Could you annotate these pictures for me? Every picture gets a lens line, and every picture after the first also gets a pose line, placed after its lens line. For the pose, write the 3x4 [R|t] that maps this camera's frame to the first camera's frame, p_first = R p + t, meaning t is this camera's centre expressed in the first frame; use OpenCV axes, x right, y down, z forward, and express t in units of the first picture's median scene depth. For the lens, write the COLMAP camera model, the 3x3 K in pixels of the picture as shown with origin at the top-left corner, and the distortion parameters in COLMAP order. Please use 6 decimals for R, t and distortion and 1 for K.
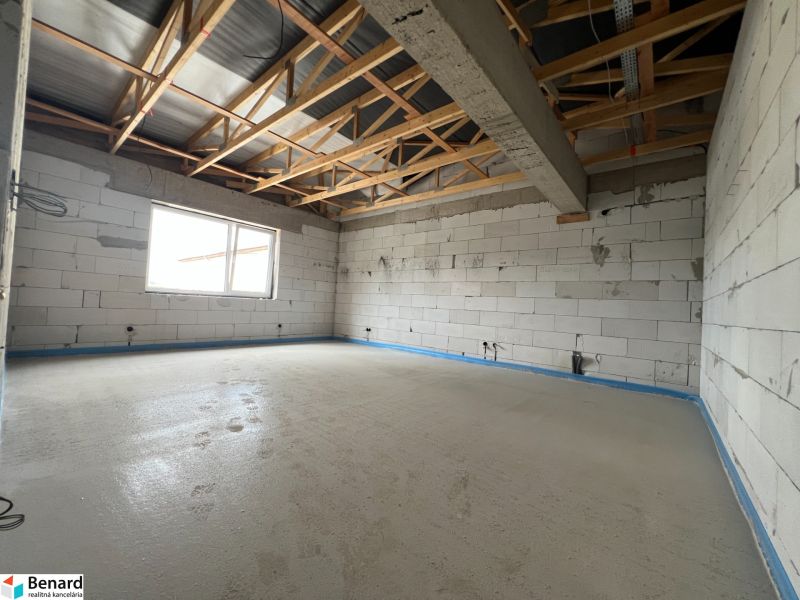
lens RADIAL K [[321.6, 0, 399.6], [0, 321.6, 295.8], [0, 0, 1]] dist [0.001756, 0.000458]
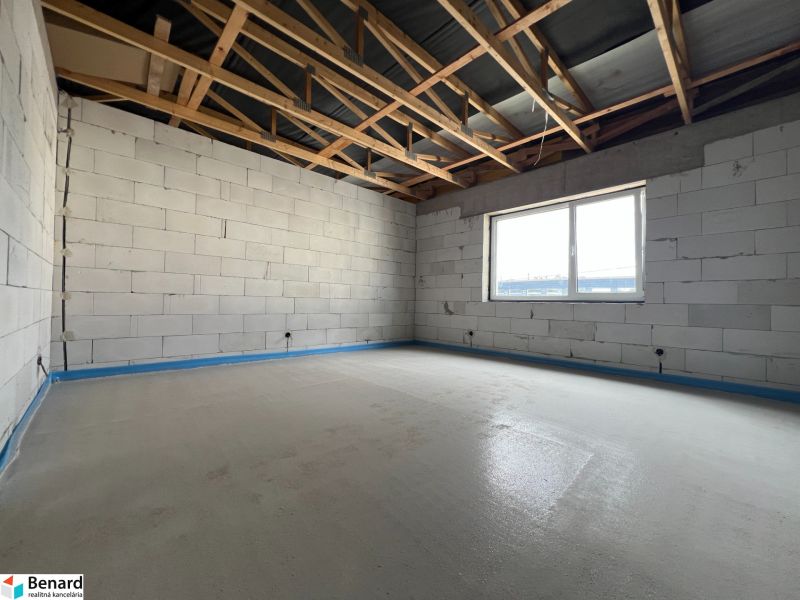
lens RADIAL K [[321.6, 0, 399.5], [0, 321.6, 298.4], [0, 0, 1]] dist [0.001756, 0.000458]
pose [[-0.126344, -0.074933, -0.989152, 0.671082], [-0.011652, 0.997186, -0.074053, 0.140414], [0.991918, 0.002169, -0.126861, 1.830230]]
